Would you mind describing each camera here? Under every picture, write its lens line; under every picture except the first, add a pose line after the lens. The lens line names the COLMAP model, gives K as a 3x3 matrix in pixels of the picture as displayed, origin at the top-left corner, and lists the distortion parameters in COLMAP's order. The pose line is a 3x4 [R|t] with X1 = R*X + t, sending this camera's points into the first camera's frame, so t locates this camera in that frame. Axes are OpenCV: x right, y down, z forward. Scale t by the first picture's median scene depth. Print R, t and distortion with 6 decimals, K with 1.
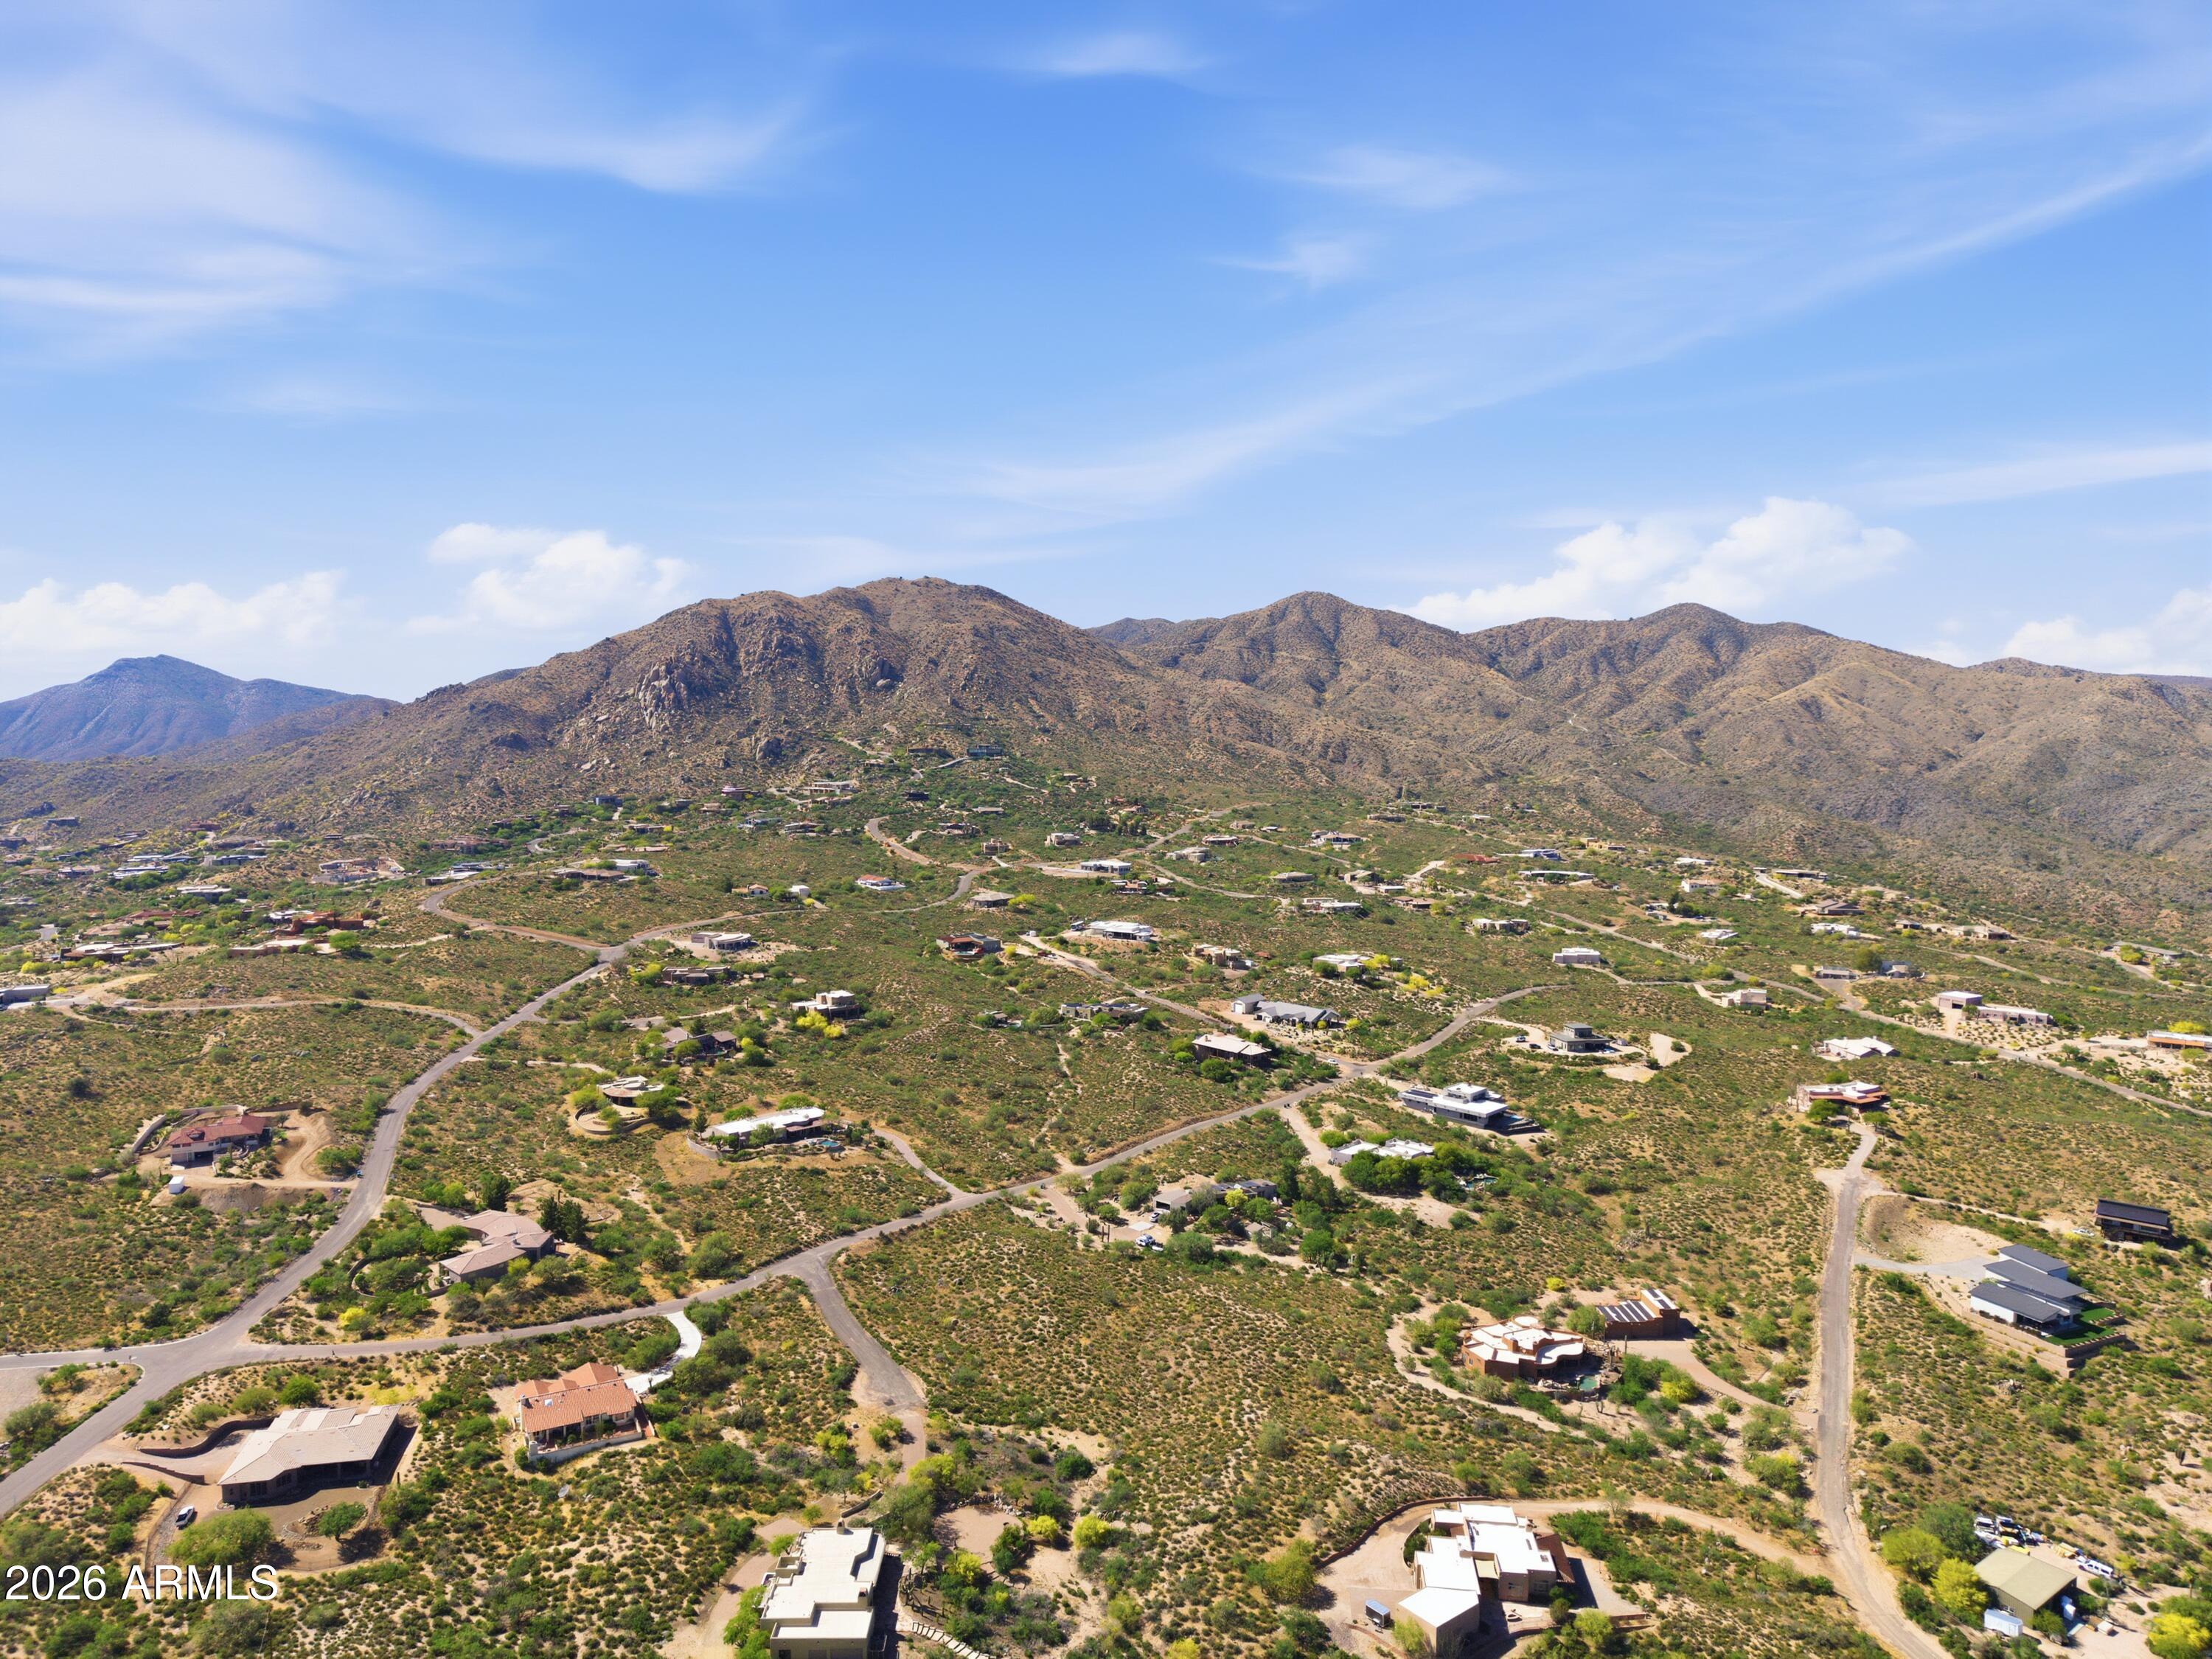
lens RADIAL K [[1333.3, 0, 1106.0], [0, 1333.3, 829.5], [0, 0, 1]] dist [0.001257, -0.031825]
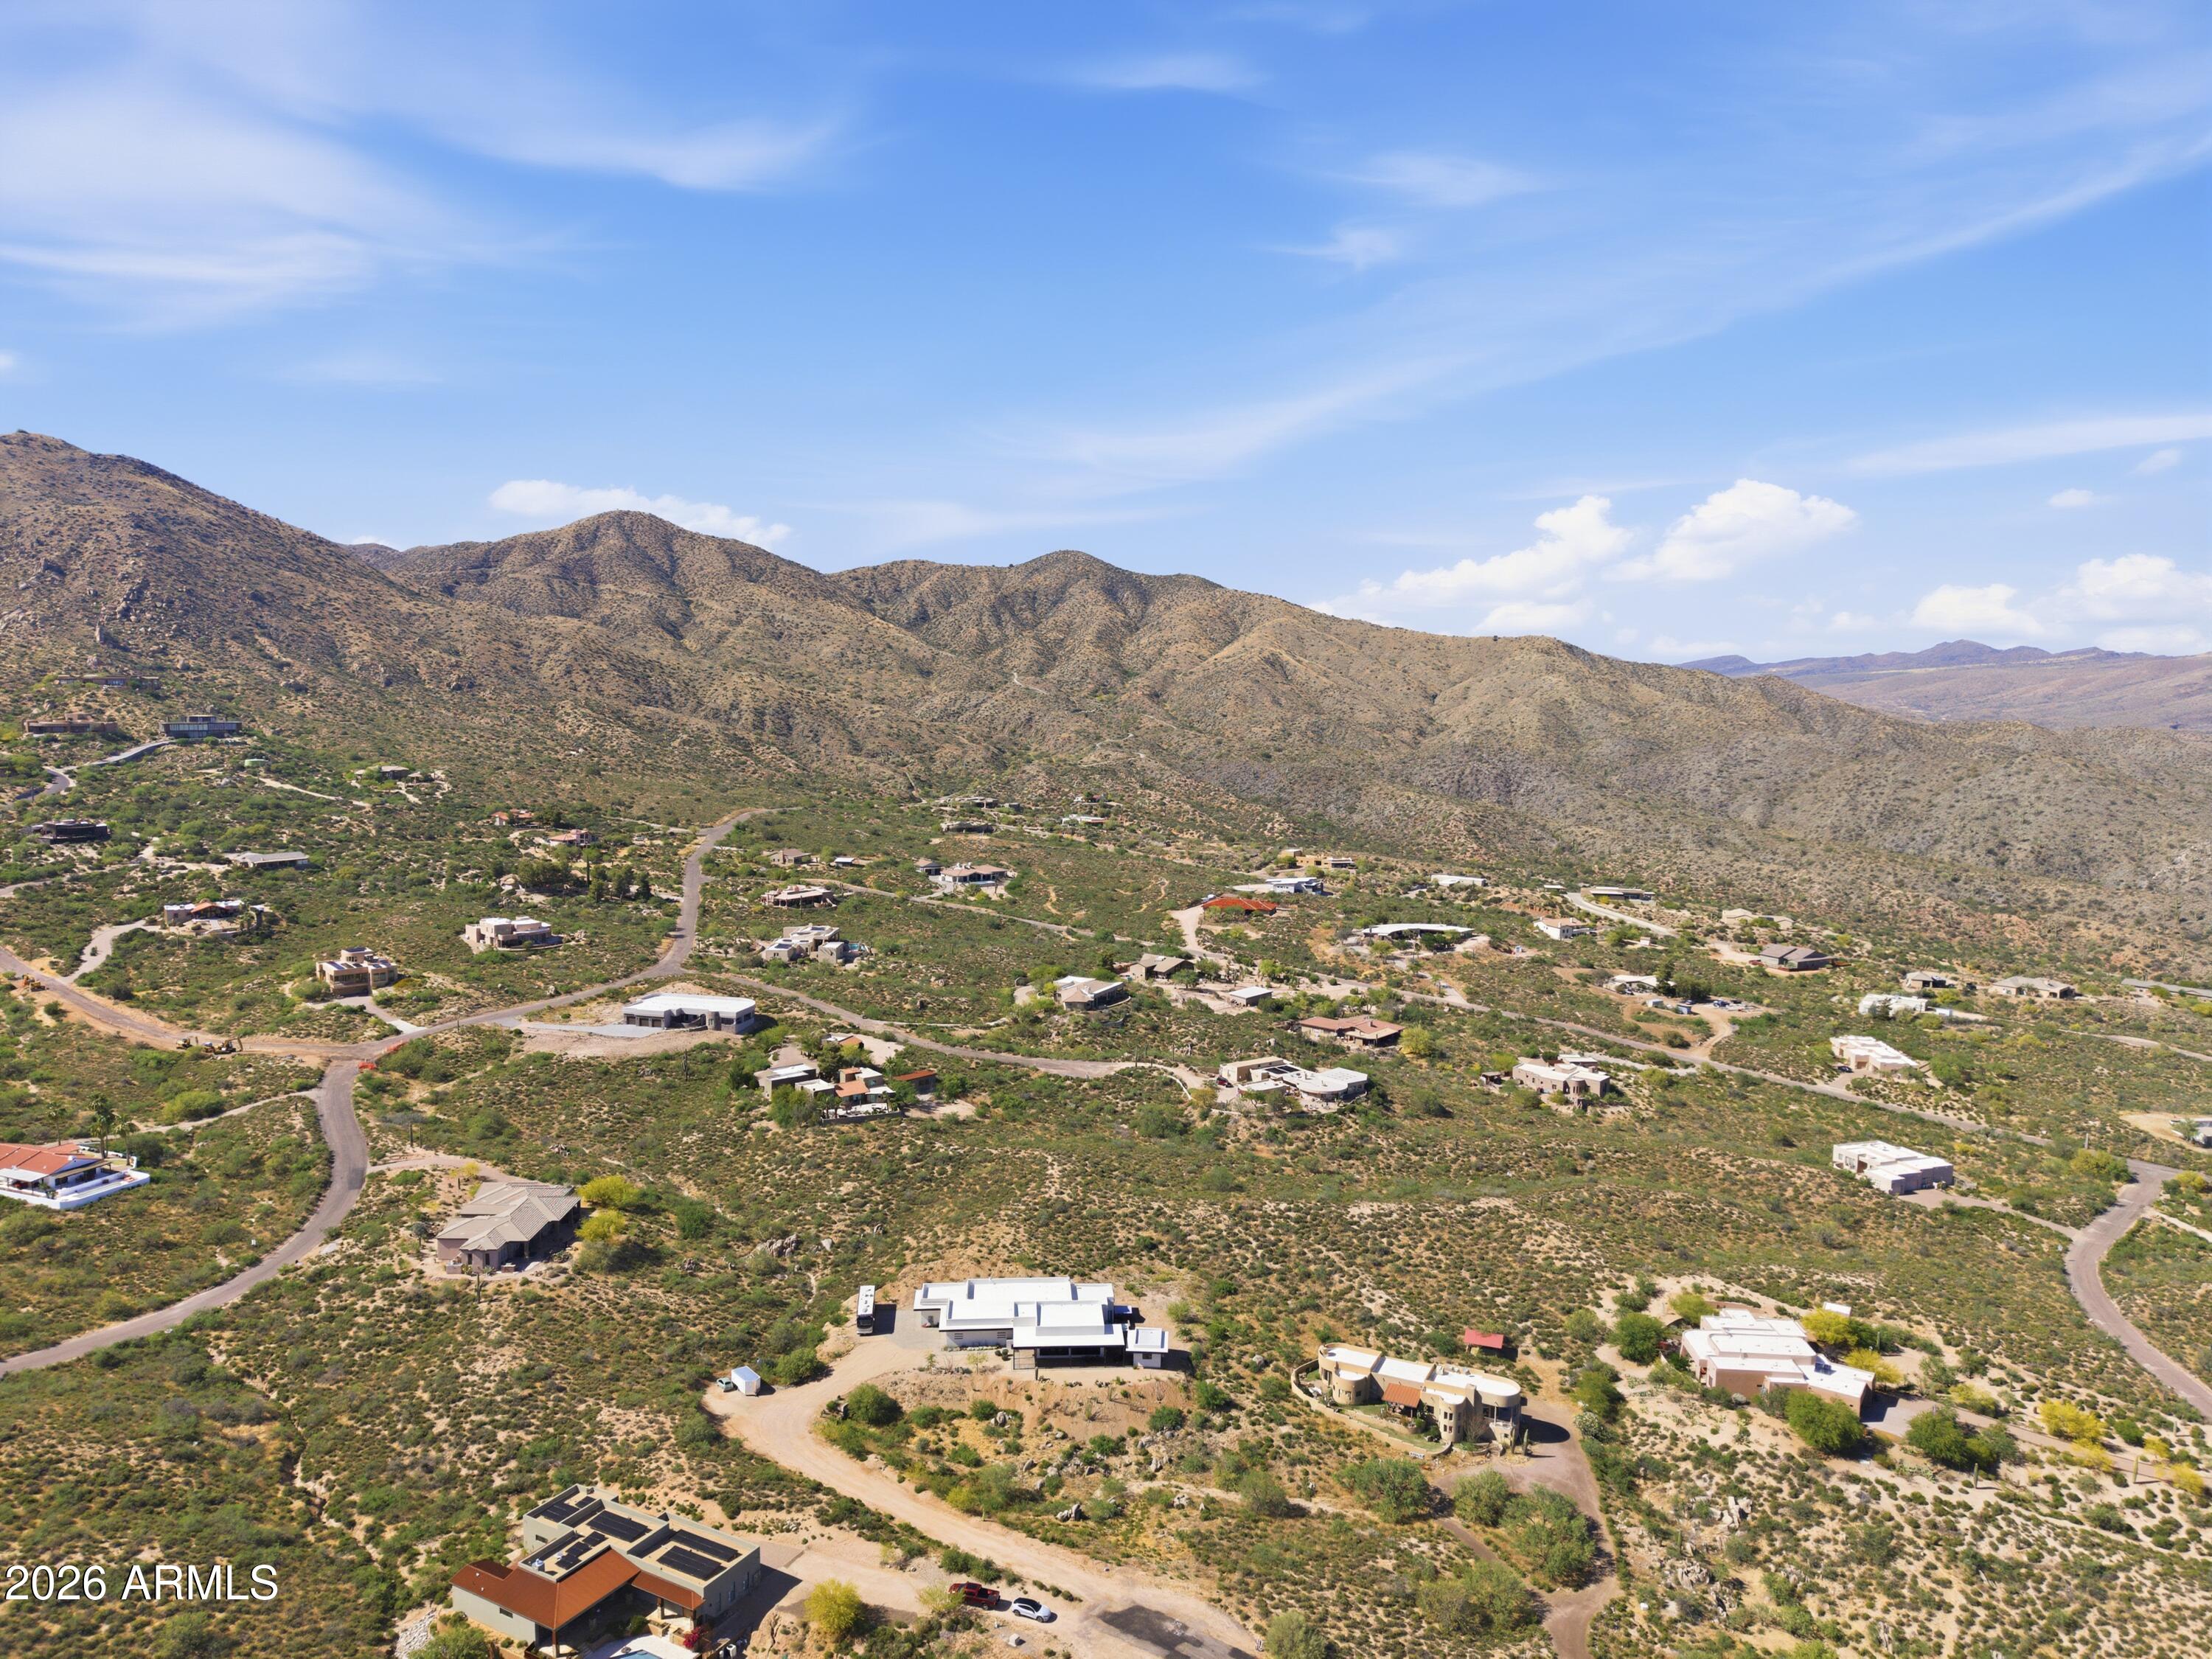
lens RADIAL K [[1333.3, 0, 1106.0], [0, 1333.3, 829.5], [0, 0, 1]] dist [0.001257, -0.031825]
pose [[0.843741, -0.051105, 0.534311, -0.058635], [0.033892, 0.998543, 0.041987, -0.022948], [-0.535679, -0.017317, 0.844244, 0.291368]]
